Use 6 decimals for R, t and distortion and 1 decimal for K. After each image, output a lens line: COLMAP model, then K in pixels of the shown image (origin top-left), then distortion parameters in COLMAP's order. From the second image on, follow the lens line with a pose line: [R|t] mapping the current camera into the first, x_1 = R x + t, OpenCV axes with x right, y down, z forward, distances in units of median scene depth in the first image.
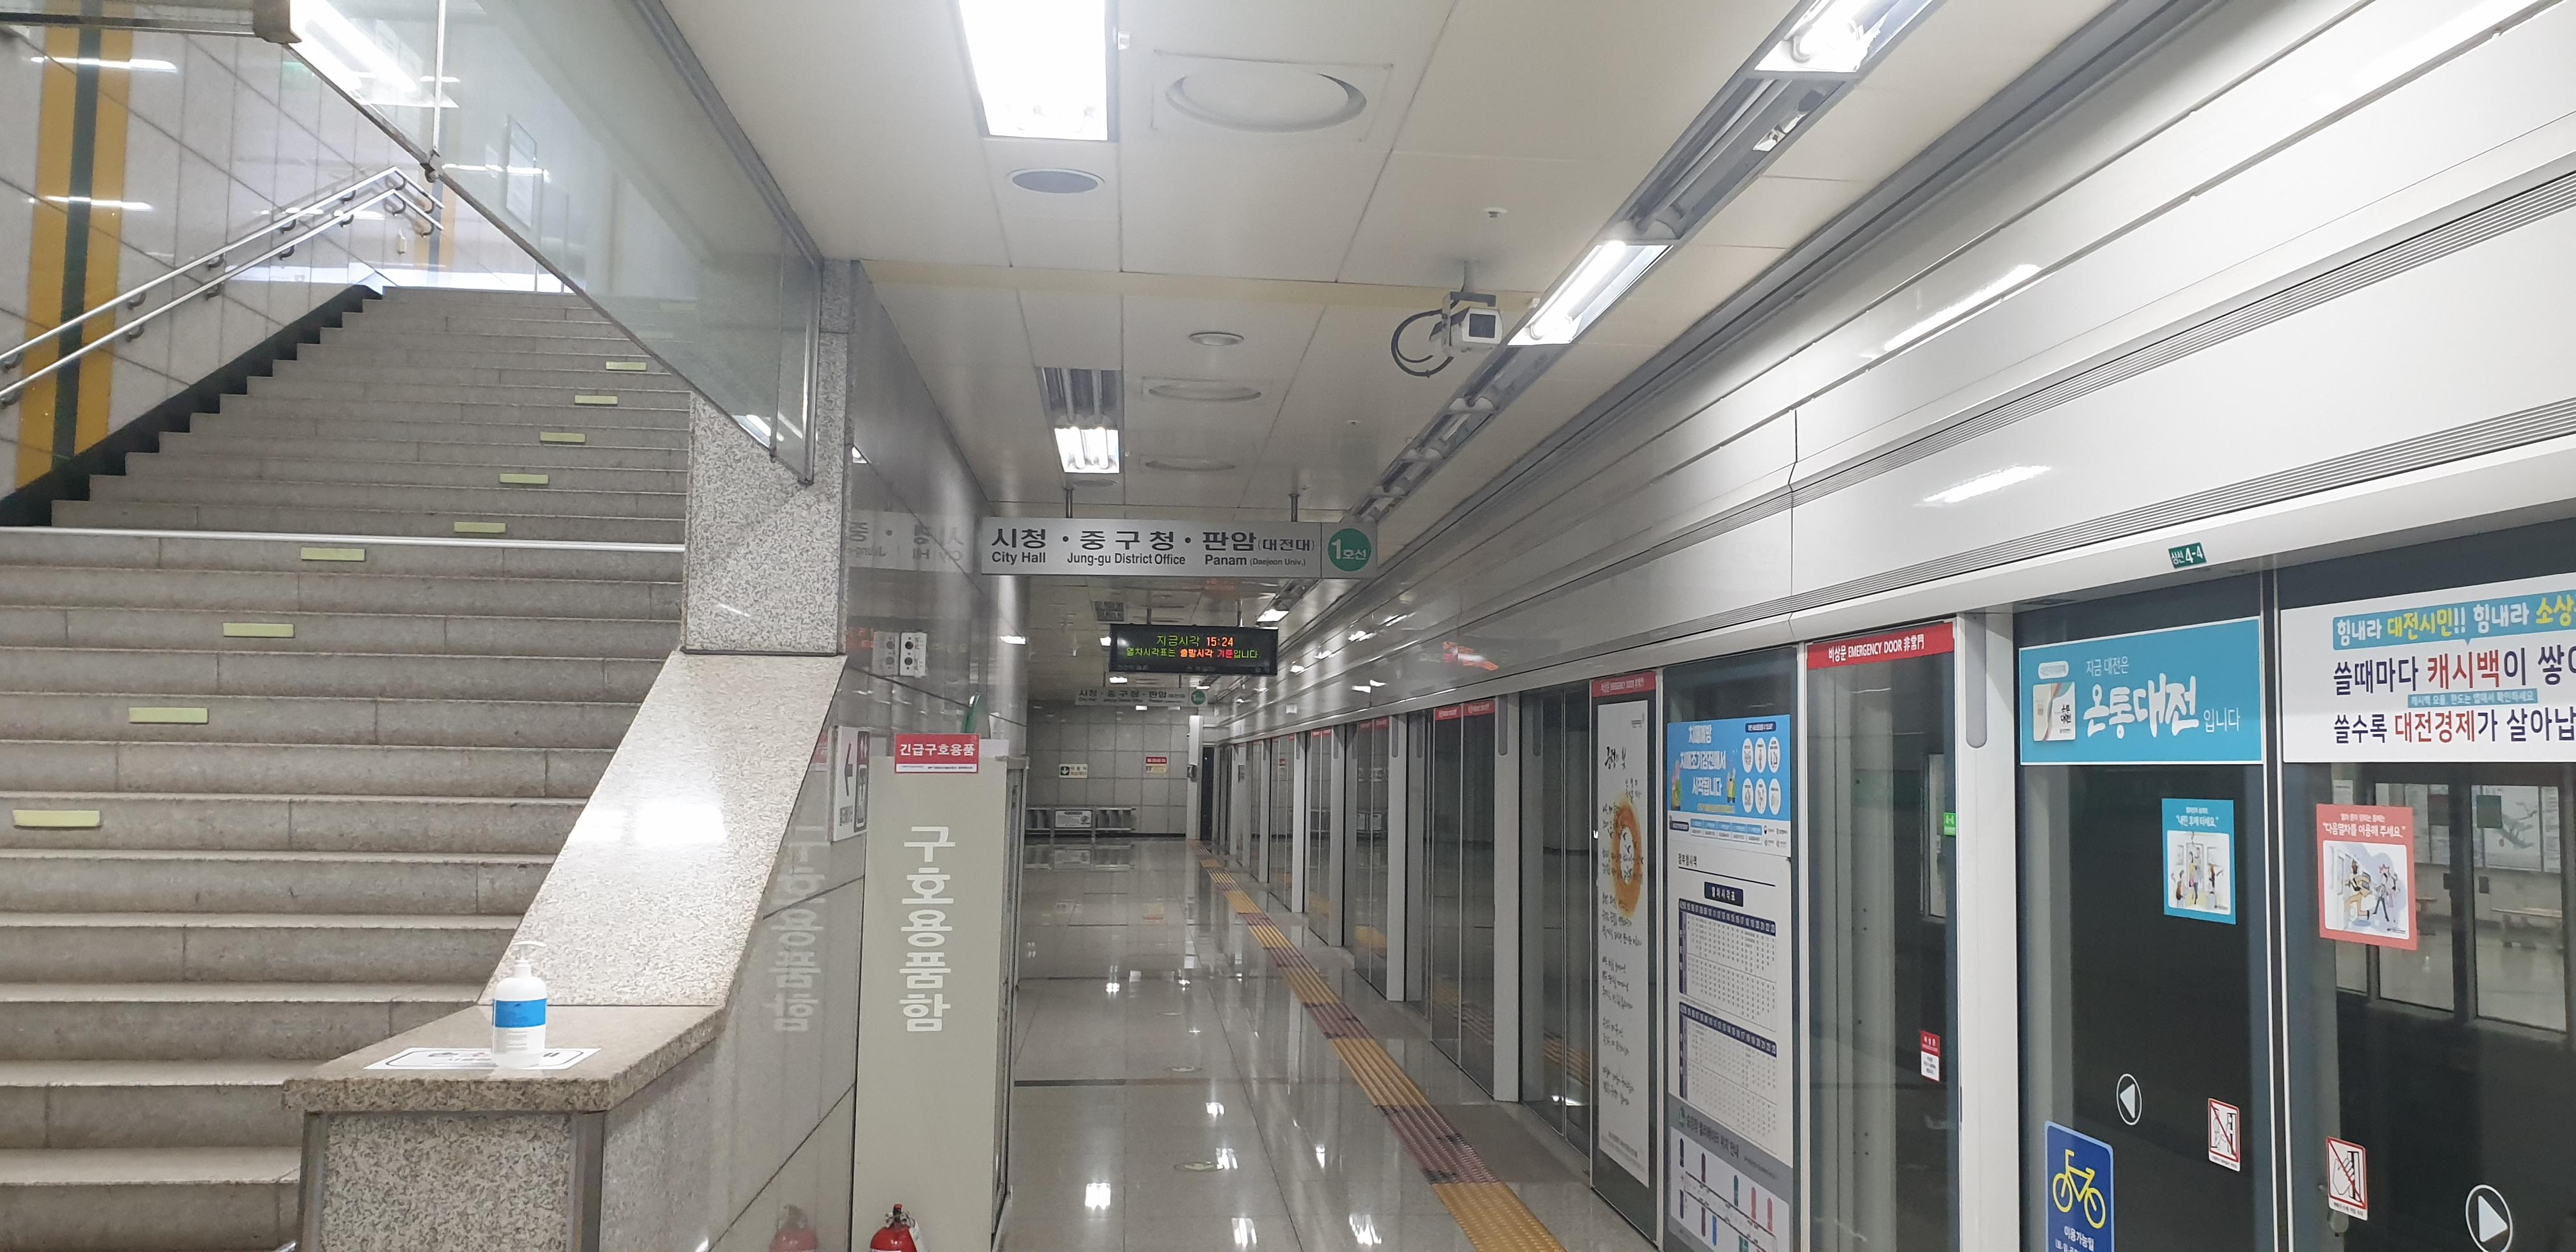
lens RADIAL K [[2043.1, 0, 1287.0], [0, 2043.1, 666.8], [0, 0, 1]] dist [0.142090, -0.223613]
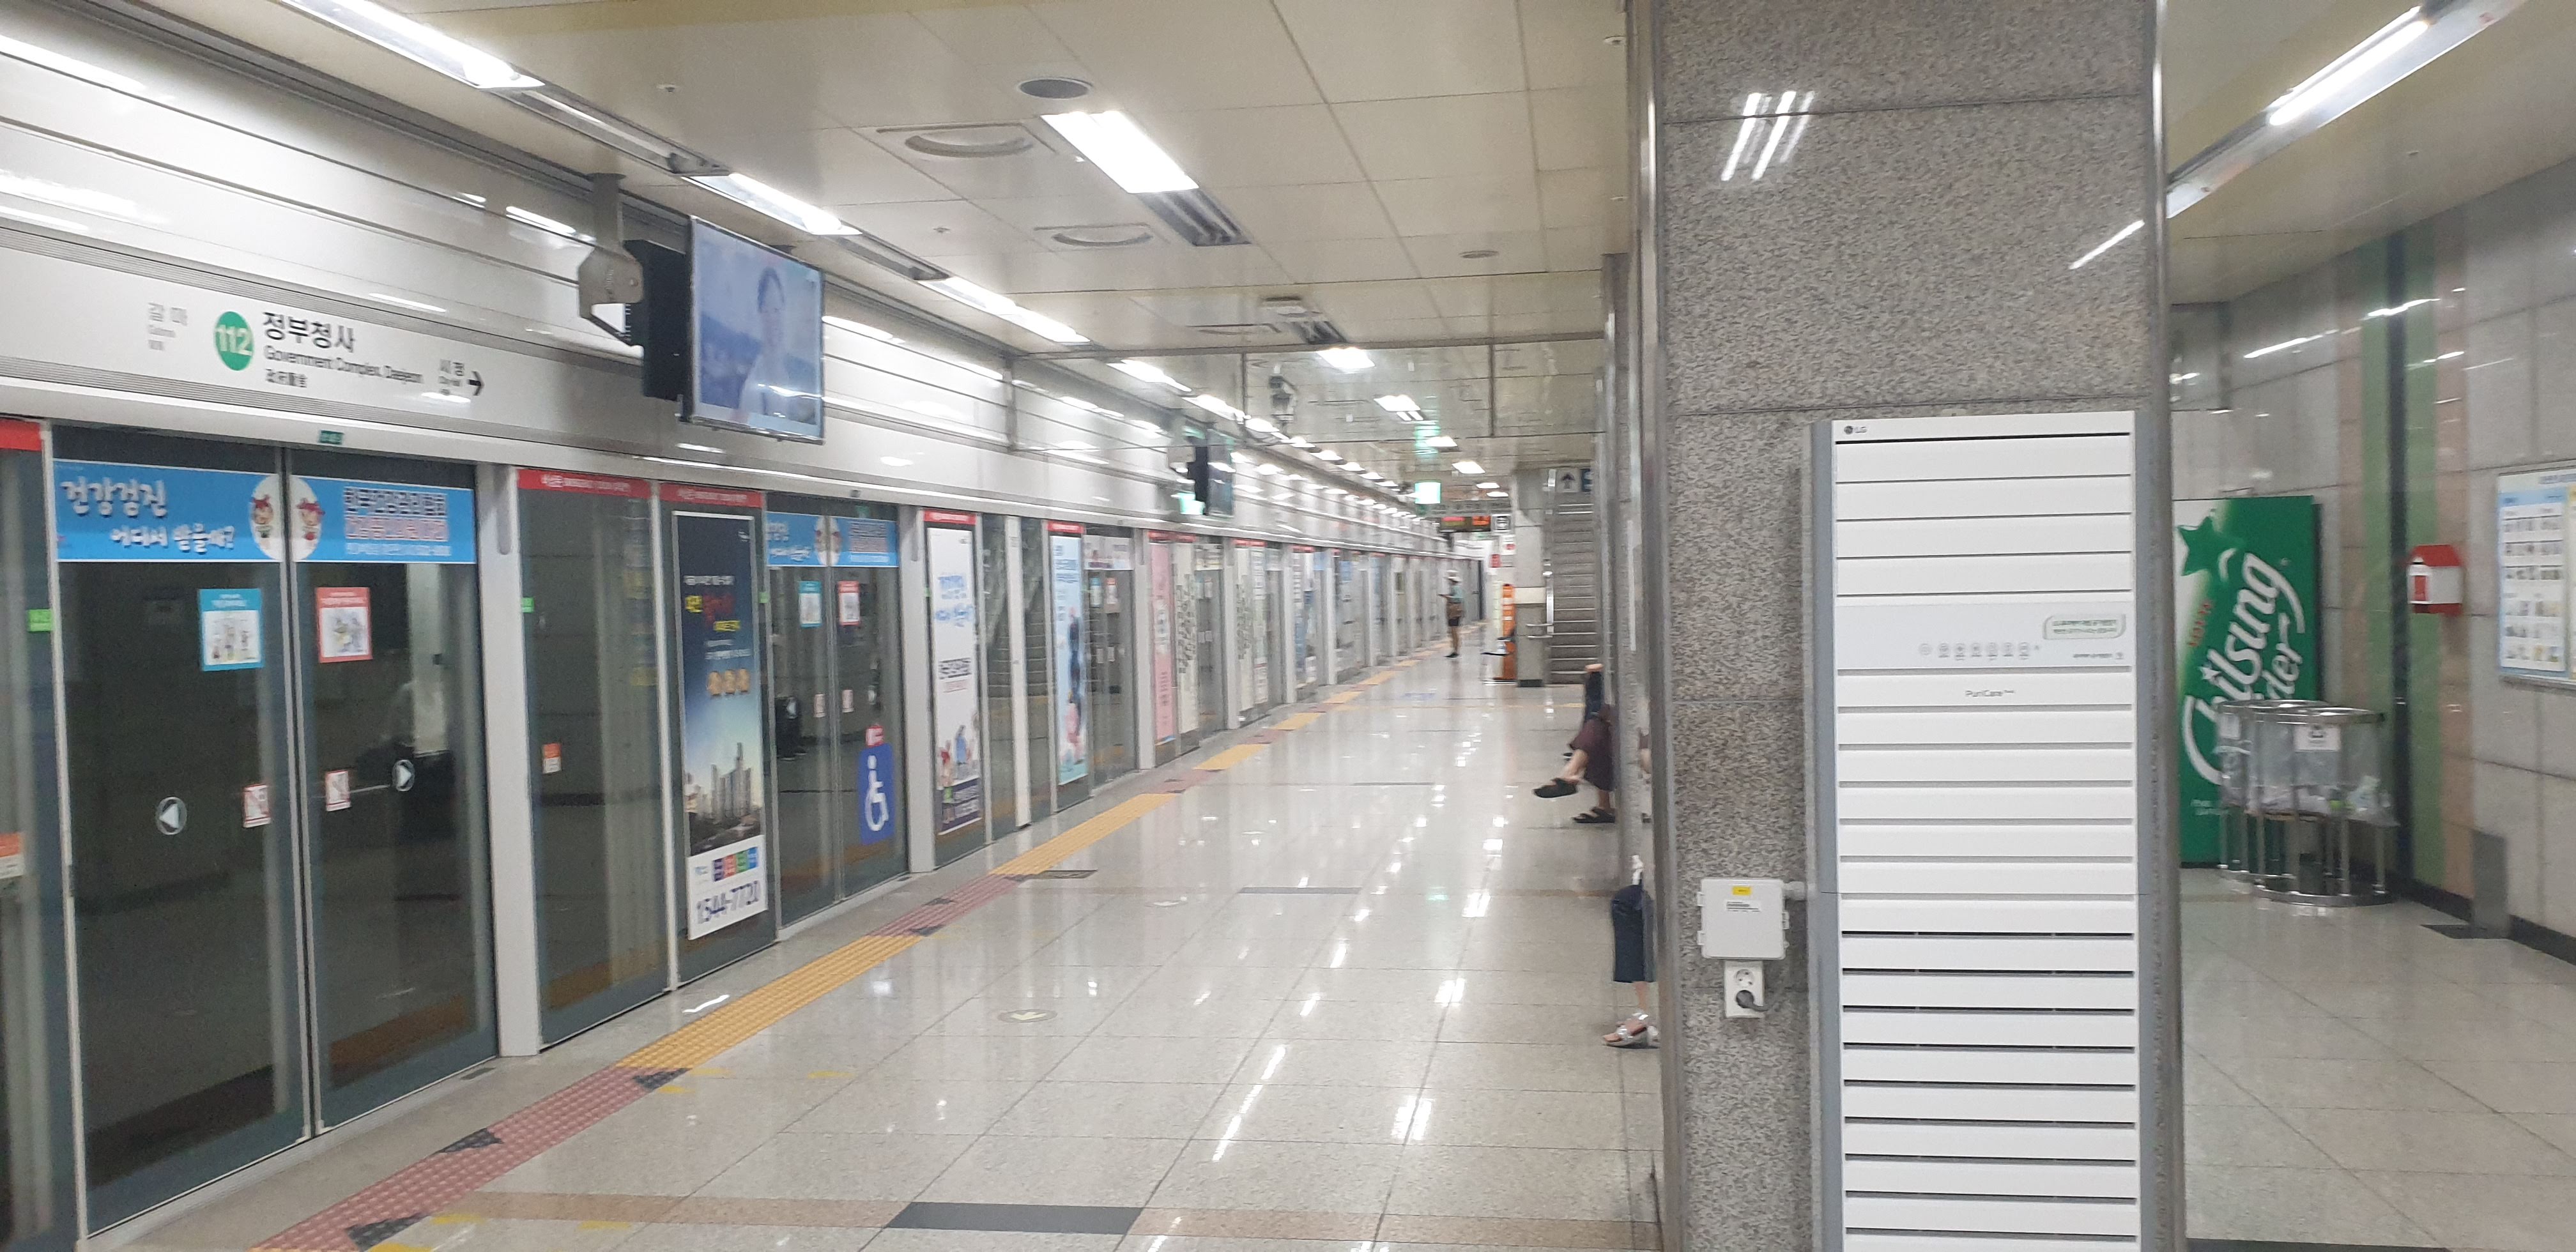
lens RADIAL K [[2043.1, 0, 1287.0], [0, 2043.1, 666.8], [0, 0, 1]] dist [0.142090, -0.223613]
pose [[-0.976706, 0.001007, 0.214580, -0.629270], [0.000768, 0.999999, -0.001197, 0.124558], [-0.214581, -0.001004, -0.976706, 2.342646]]
